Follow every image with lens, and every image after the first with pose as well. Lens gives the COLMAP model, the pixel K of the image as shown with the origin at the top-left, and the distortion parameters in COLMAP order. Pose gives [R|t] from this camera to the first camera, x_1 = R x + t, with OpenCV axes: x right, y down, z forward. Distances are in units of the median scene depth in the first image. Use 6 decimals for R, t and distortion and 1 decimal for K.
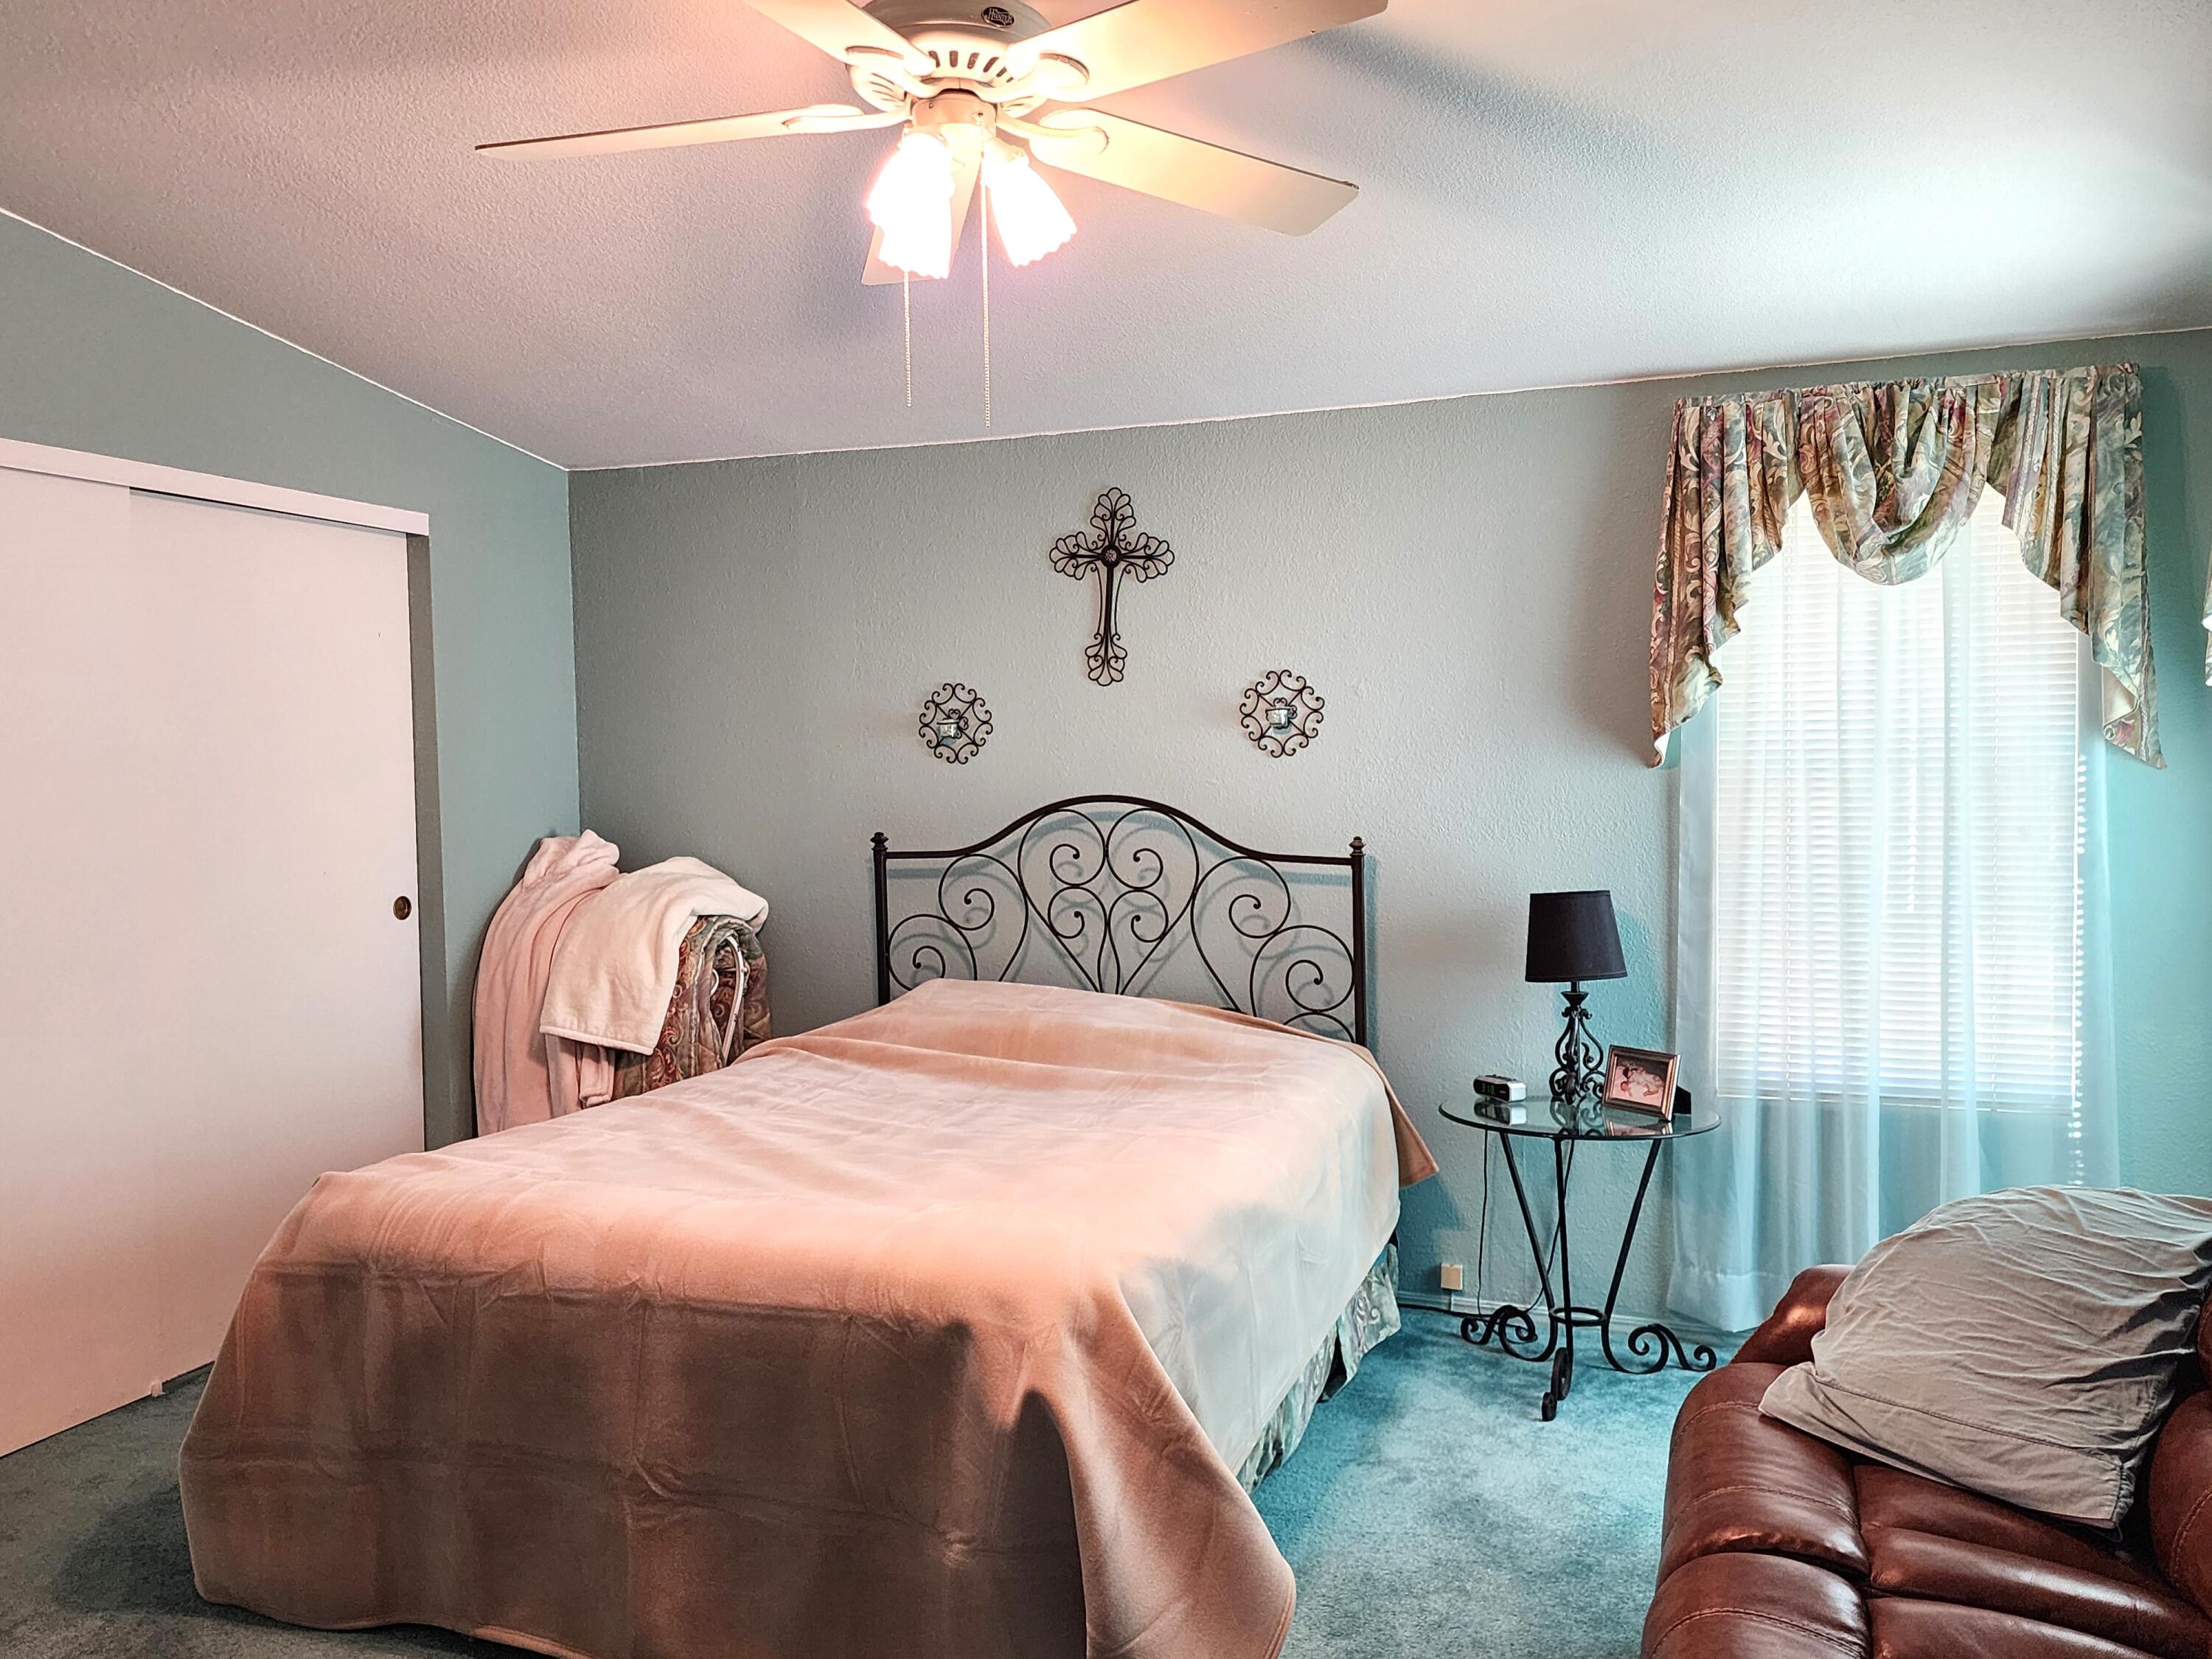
lens RADIAL K [[1649.2, 0, 1074.4], [0, 1649.2, 834.4], [0, 0, 1]] dist [0.106263, -0.153286]
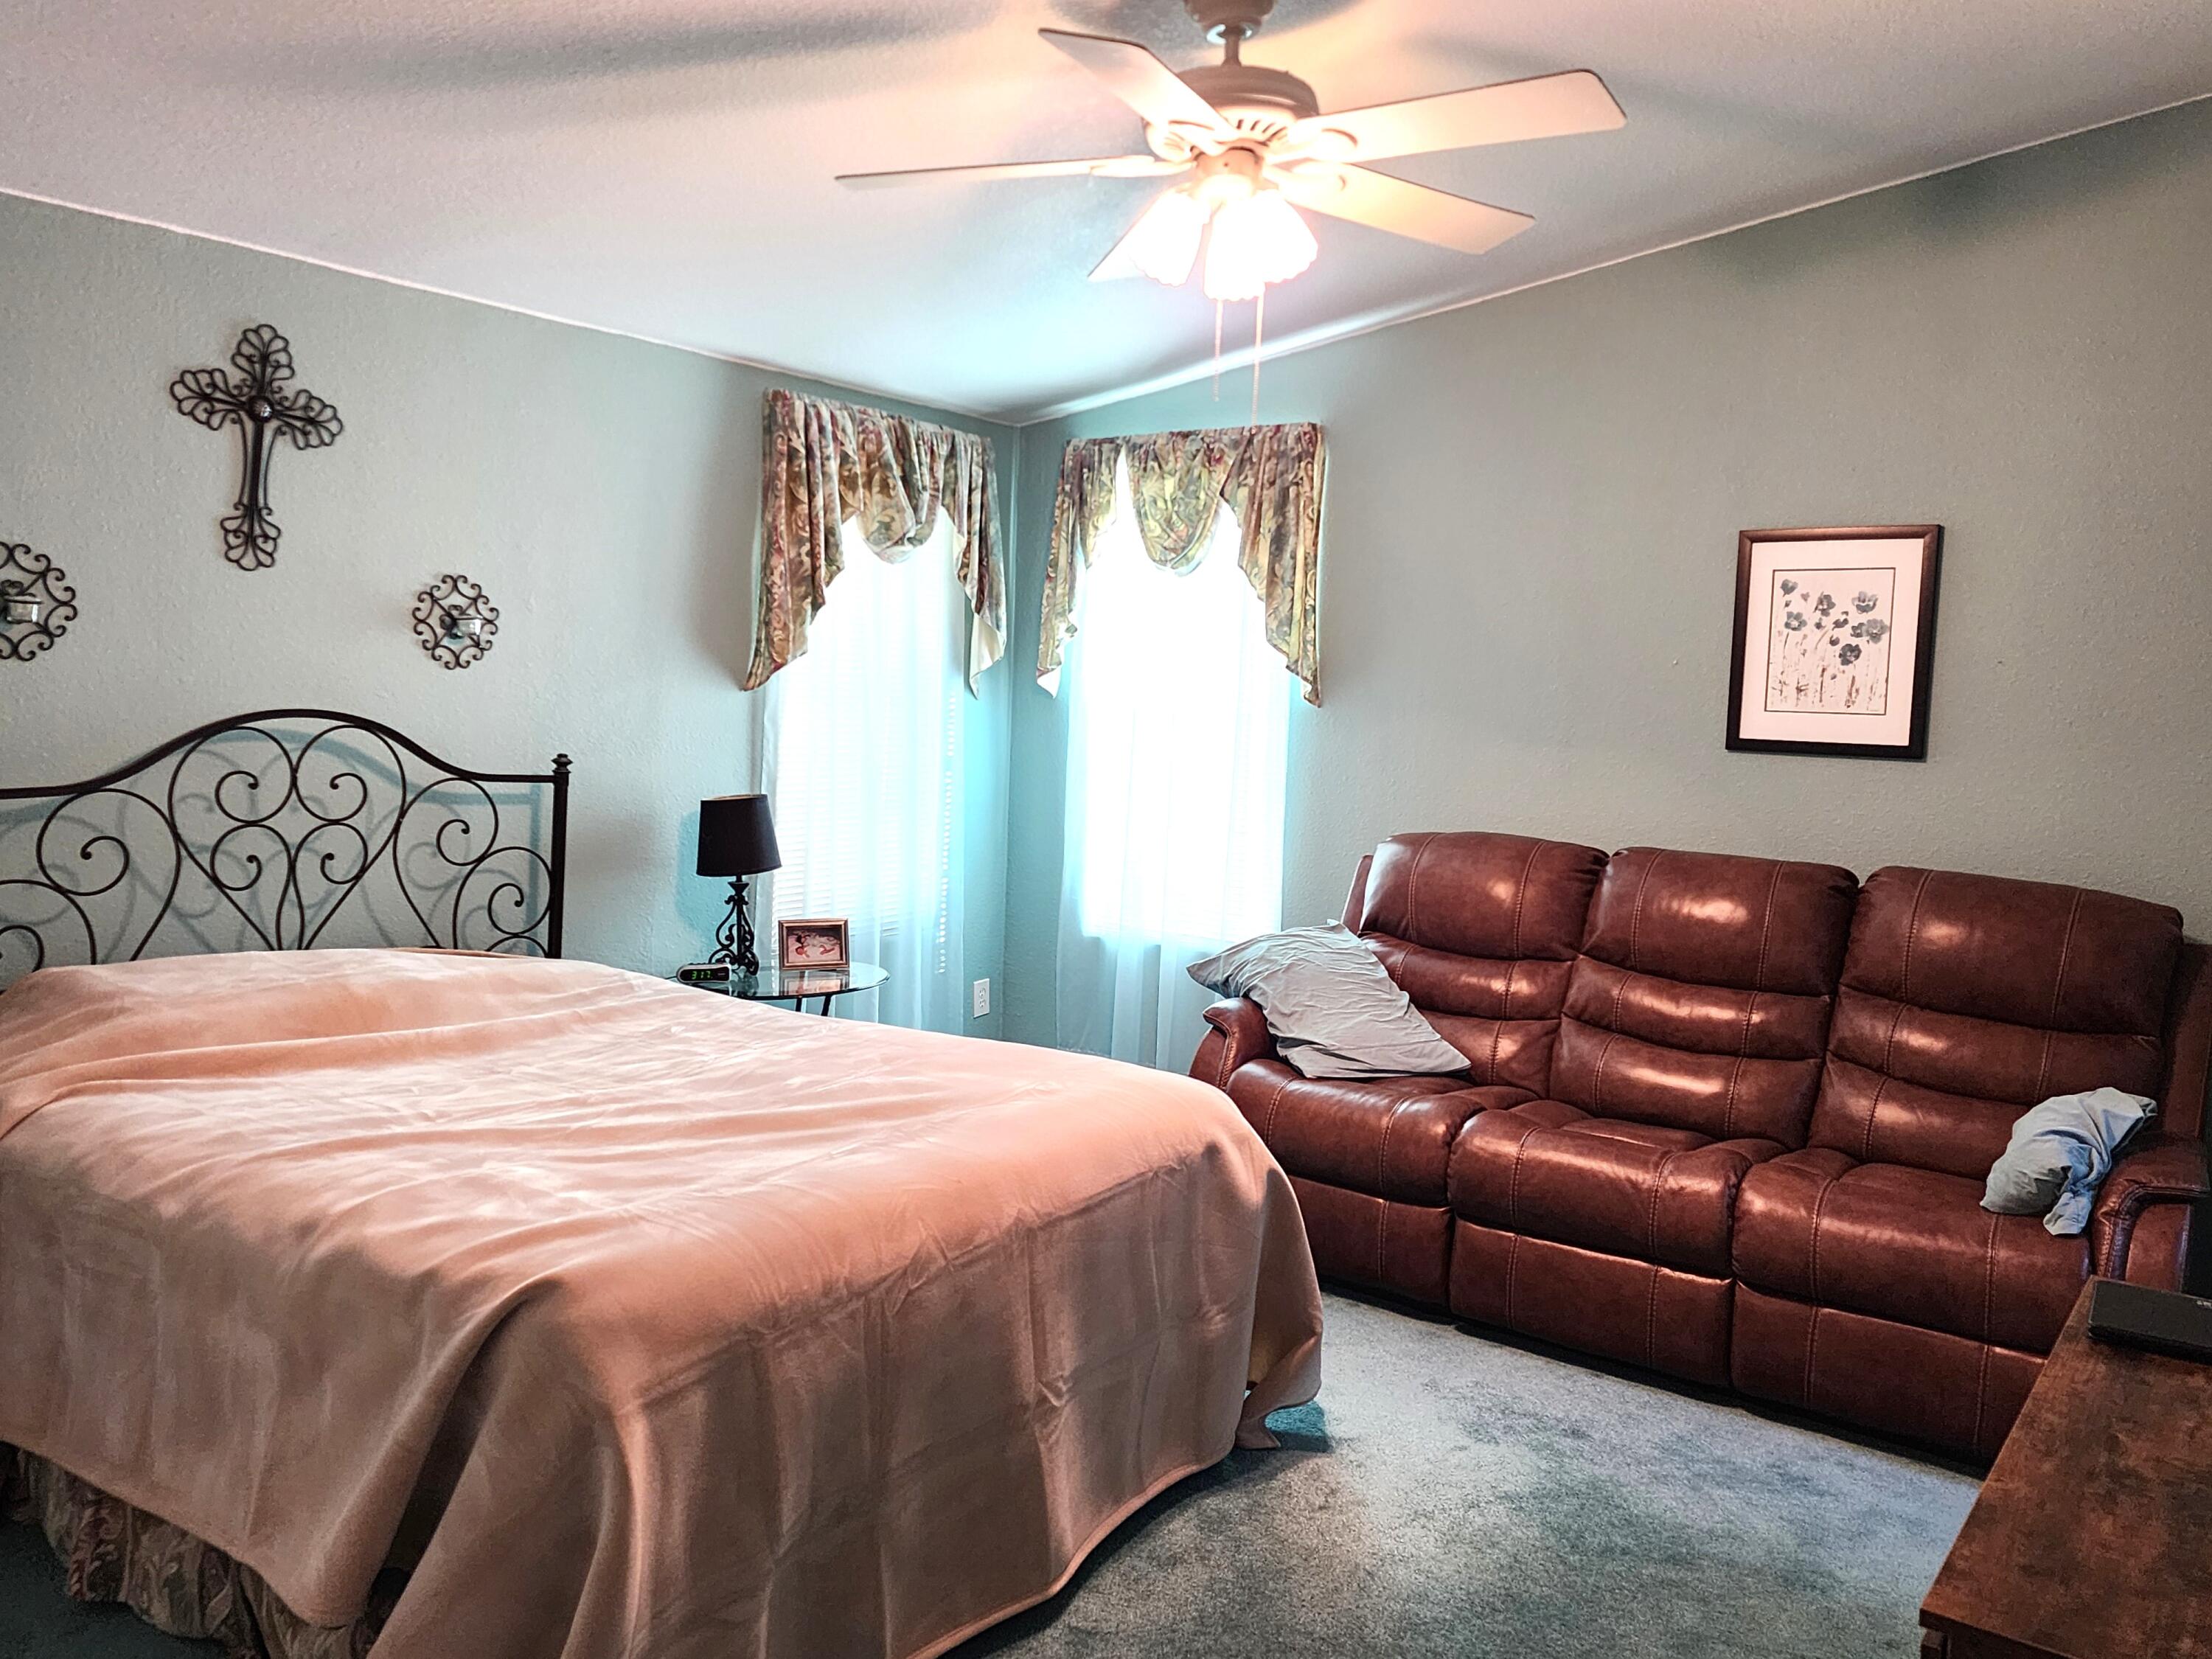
lens RADIAL K [[1649.2, 0, 1074.4], [0, 1649.2, 834.4], [0, 0, 1]] dist [0.106263, -0.153286]
pose [[0.280437, -0.064967, 0.957671, -0.682790], [0.010454, 0.997854, 0.064631, -0.011266], [-0.959816, -0.008113, 0.280514, 0.404292]]
